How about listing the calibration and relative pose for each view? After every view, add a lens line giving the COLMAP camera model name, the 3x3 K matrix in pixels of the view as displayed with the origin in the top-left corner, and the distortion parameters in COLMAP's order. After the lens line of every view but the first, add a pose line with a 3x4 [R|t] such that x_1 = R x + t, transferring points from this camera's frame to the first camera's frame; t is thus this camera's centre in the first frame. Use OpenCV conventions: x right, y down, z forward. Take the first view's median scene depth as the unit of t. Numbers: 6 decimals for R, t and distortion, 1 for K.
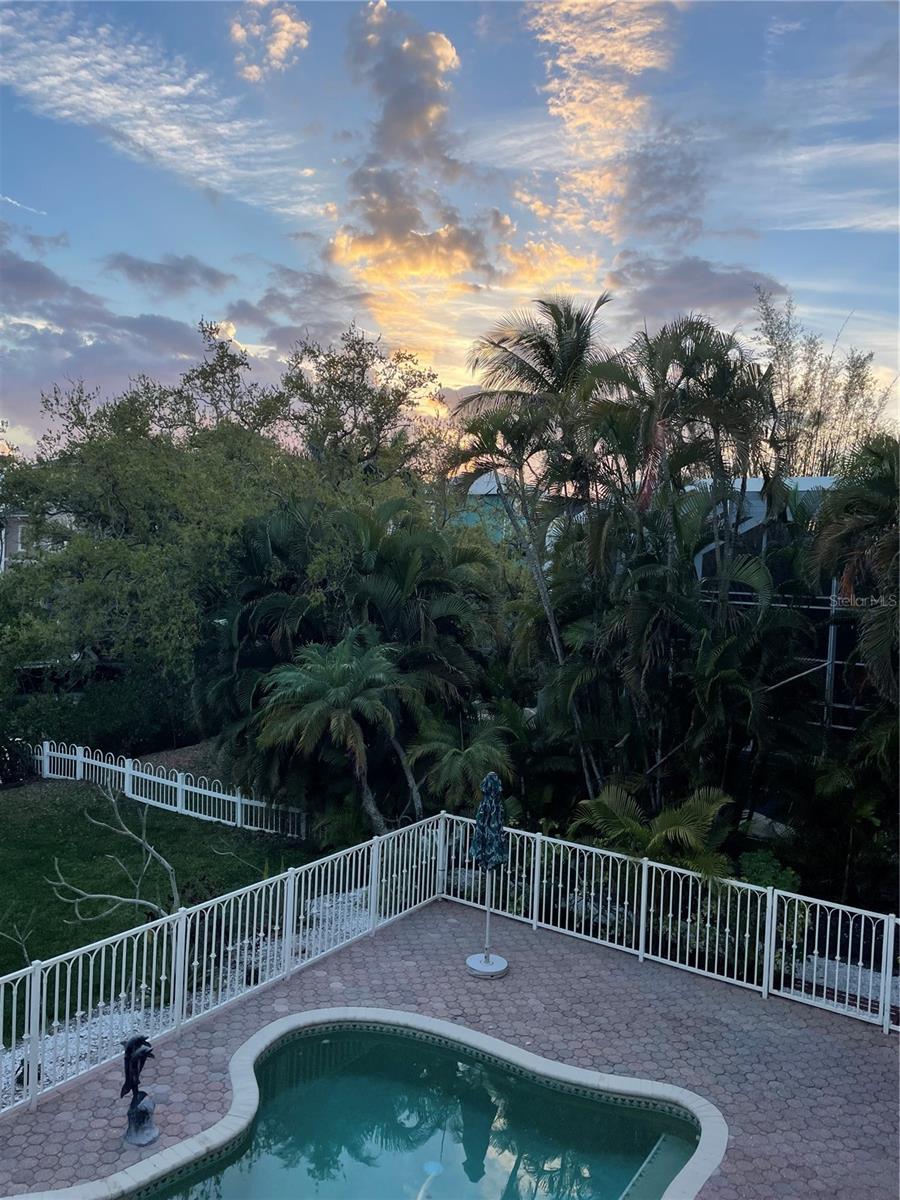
lens RADIAL K [[891.3, 0, 451.8], [0, 891.3, 601.9], [0, 0, 1]] dist [0.081416, -0.117397]
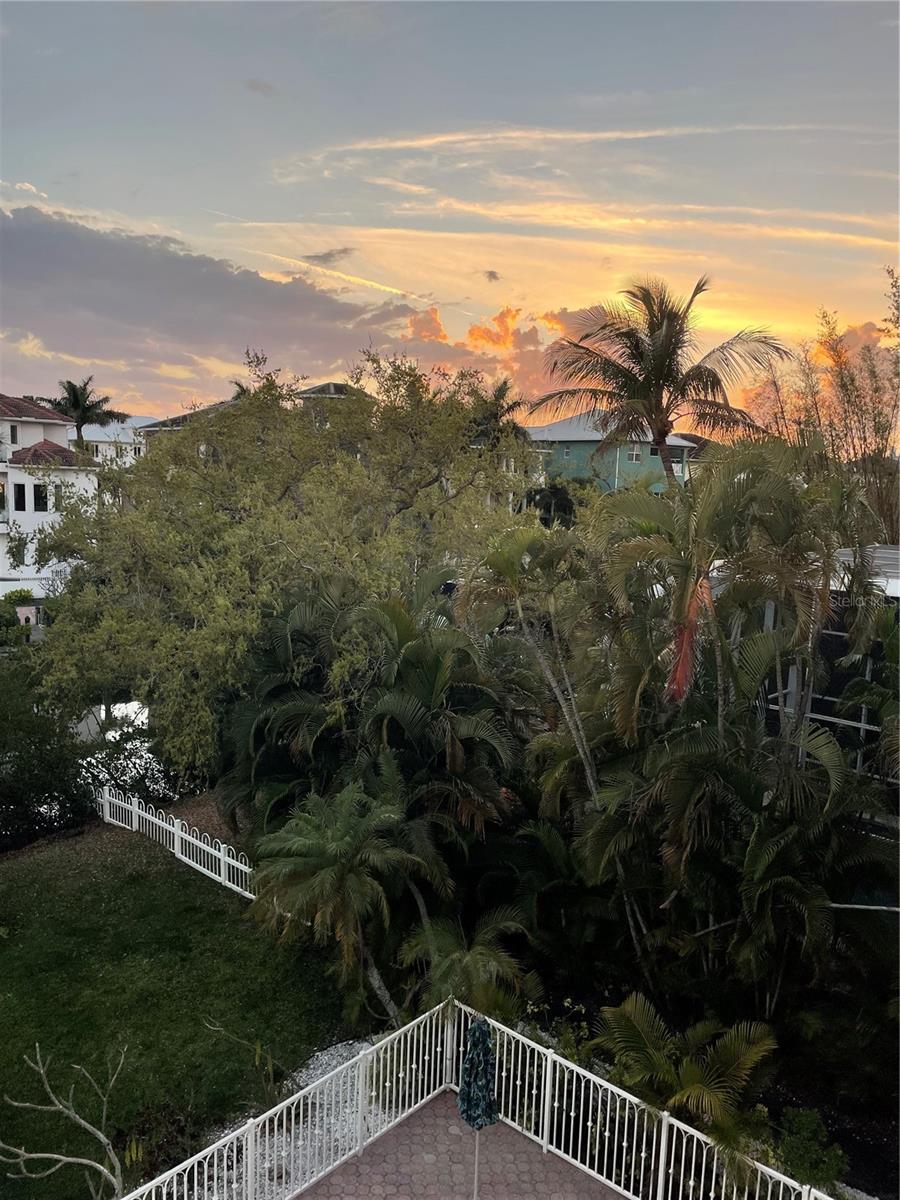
lens RADIAL K [[891.3, 0, 451.8], [0, 891.3, 601.9], [0, 0, 1]] dist [0.081416, -0.117397]
pose [[0.990767, 0.011394, -0.135095, 0.103396], [0.000714, 0.996010, 0.089238, -0.227860], [0.135573, -0.088511, 0.986806, 0.140914]]
